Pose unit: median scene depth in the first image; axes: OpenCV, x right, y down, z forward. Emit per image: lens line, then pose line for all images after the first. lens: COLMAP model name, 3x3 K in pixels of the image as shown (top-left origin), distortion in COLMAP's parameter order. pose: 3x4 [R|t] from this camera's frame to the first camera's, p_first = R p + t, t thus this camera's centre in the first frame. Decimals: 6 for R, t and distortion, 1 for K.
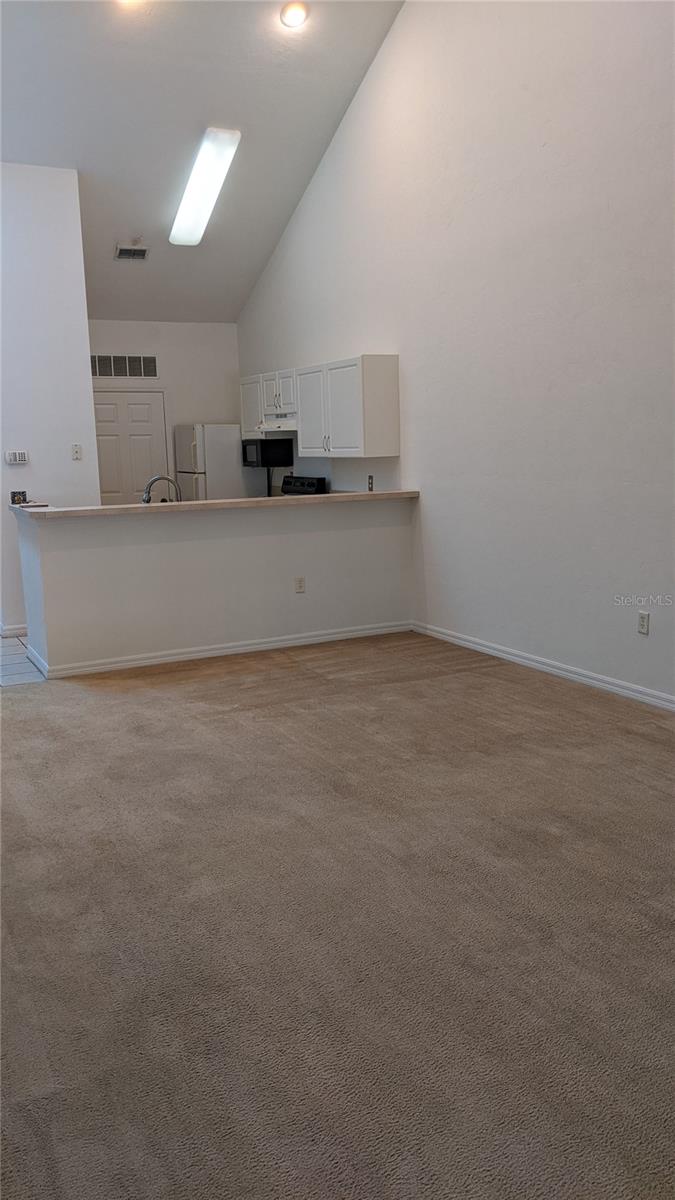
lens RADIAL K [[947.3, 0, 339.5], [0, 947.3, 656.6], [0, 0, 1]] dist [0.005746, -0.060764]
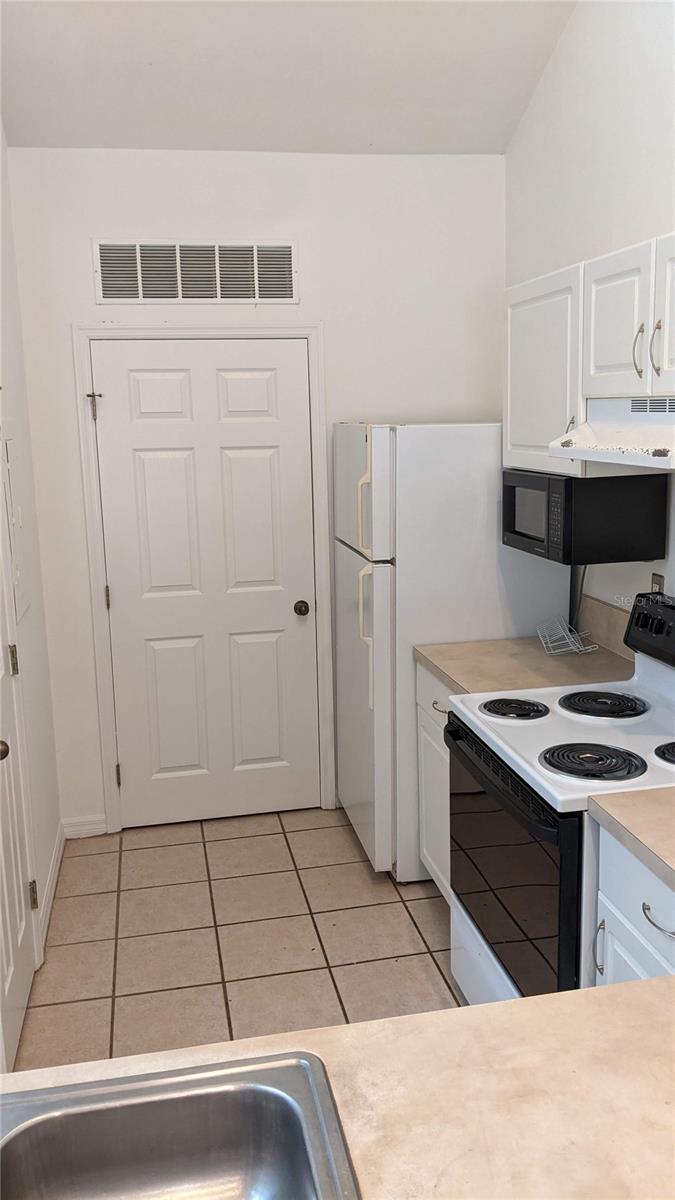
lens RADIAL K [[947.3, 0, 339.5], [0, 947.3, 656.6], [0, 0, 1]] dist [0.005746, -0.060764]
pose [[0.967456, 0.057896, -0.246327, -0.071814], [-0.049444, 0.997961, 0.040365, -0.171574], [0.248162, -0.026872, 0.968346, 0.649009]]
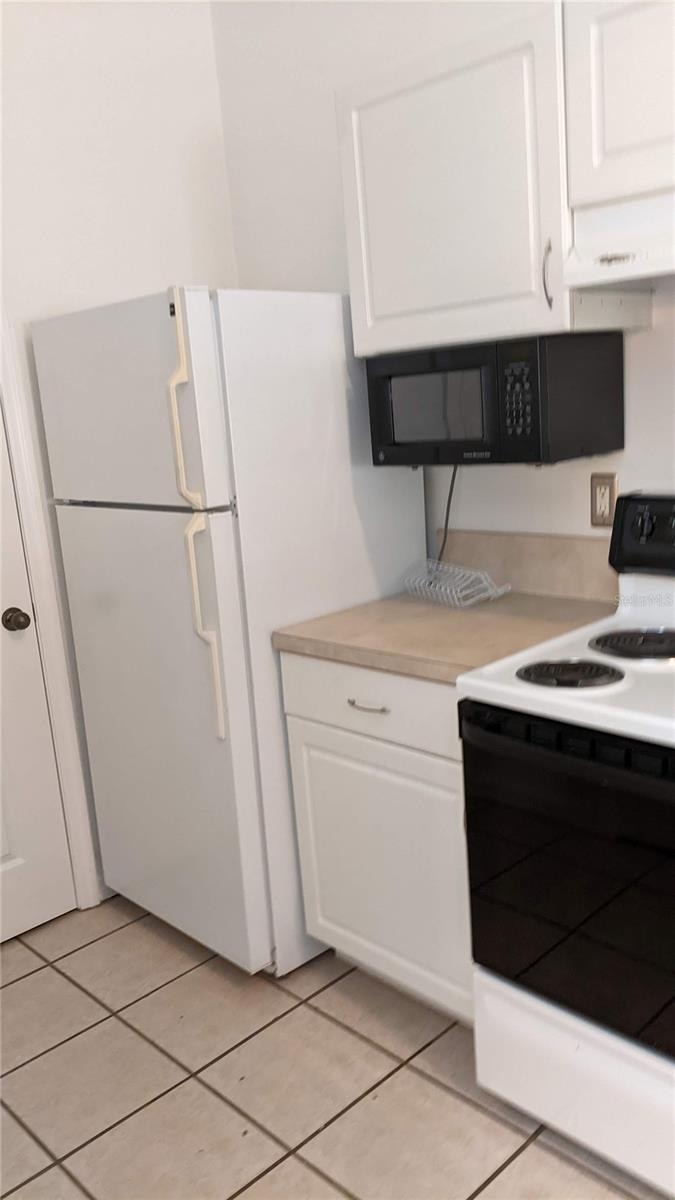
lens RADIAL K [[947.3, 0, 339.5], [0, 947.3, 656.6], [0, 0, 1]] dist [0.005746, -0.060764]
pose [[0.947466, -0.142322, 0.286448, -0.189029], [0.132451, 0.989736, 0.053652, -0.166579], [-0.291144, -0.012893, 0.956592, 0.771309]]
